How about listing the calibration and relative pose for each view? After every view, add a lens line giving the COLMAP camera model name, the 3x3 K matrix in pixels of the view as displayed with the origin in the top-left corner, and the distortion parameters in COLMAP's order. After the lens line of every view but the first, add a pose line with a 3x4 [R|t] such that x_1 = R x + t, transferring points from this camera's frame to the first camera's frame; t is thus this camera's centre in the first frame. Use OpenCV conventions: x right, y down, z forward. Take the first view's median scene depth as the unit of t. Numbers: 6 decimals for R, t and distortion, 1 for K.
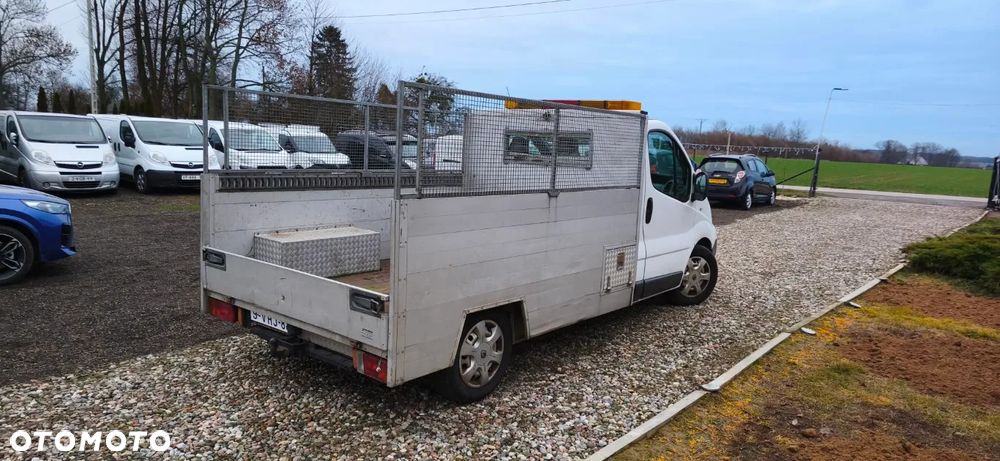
lens RADIAL K [[652.4, 0, 511.0], [0, 652.4, 228.4], [0, 0, 1]] dist [0.073344, -0.055730]
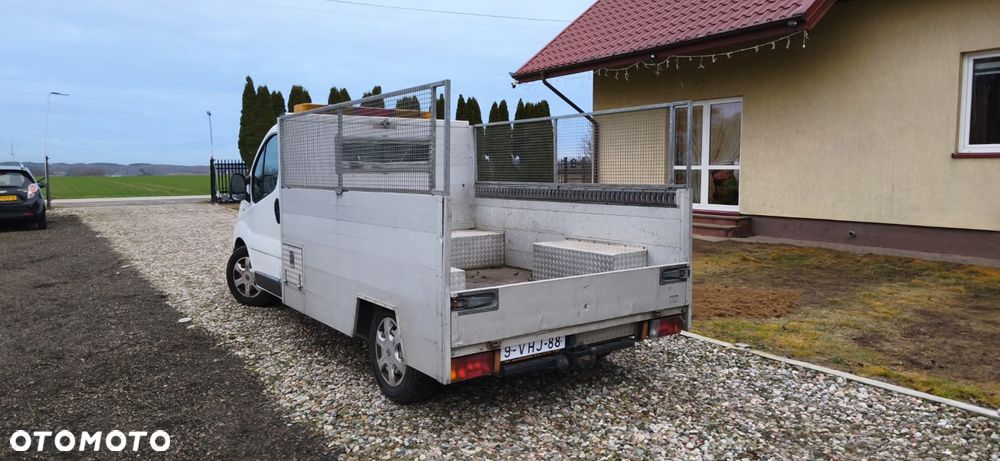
lens RADIAL K [[652.4, 0, 486.0], [0, 652.4, 222.3], [0, 0, 1]] dist [0.073344, -0.055730]
pose [[0.291969, -0.125492, 0.948159, -1.014289], [0.143429, 0.985889, 0.086320, -0.097783], [-0.945612, 0.110791, 0.305848, 0.637108]]
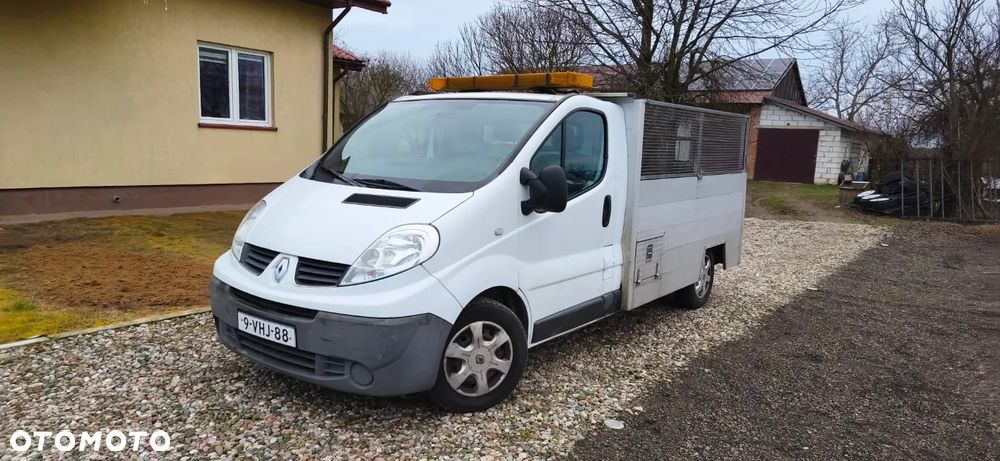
lens RADIAL K [[652.4, 0, 509.6], [0, 652.4, 234.9], [0, 0, 1]] dist [0.073344, -0.055730]
pose [[-0.995539, -0.079877, -0.050212, 0.132526], [-0.090465, 0.959260, 0.267650, -0.267015], [0.026787, 0.270999, -0.962207, 2.188066]]
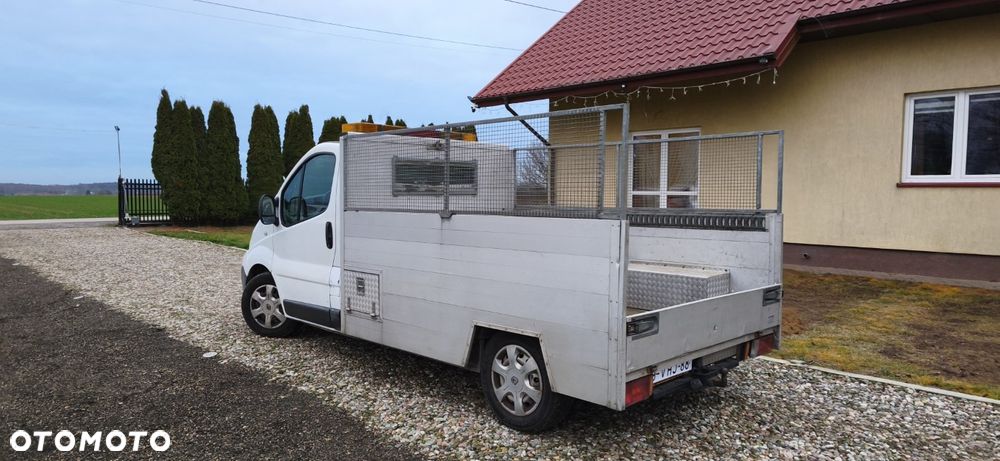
lens RADIAL K [[652.4, 0, 496.3], [0, 652.4, 232.8], [0, 0, 1]] dist [0.073344, -0.055730]
pose [[0.123153, -0.106560, 0.986650, -1.060319], [0.130733, 0.987296, 0.090312, -0.135254], [-0.983739, 0.117866, 0.135520, 0.908892]]
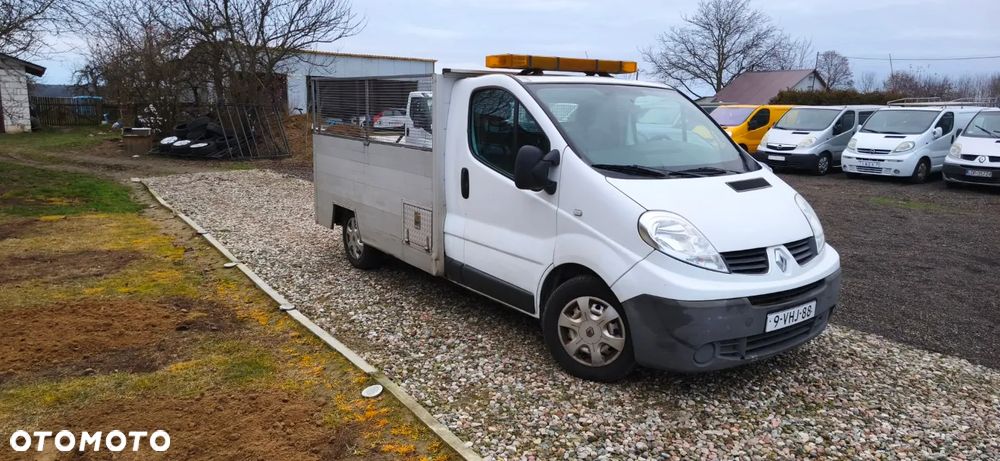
lens RADIAL K [[652.4, 0, 512.5], [0, 652.4, 230.0], [0, 0, 1]] dist [0.073344, -0.055730]
pose [[-0.268175, 0.129345, -0.954648, 1.119544], [-0.157896, 0.971644, 0.176003, -0.140959], [0.950343, 0.197935, -0.240147, 1.409825]]
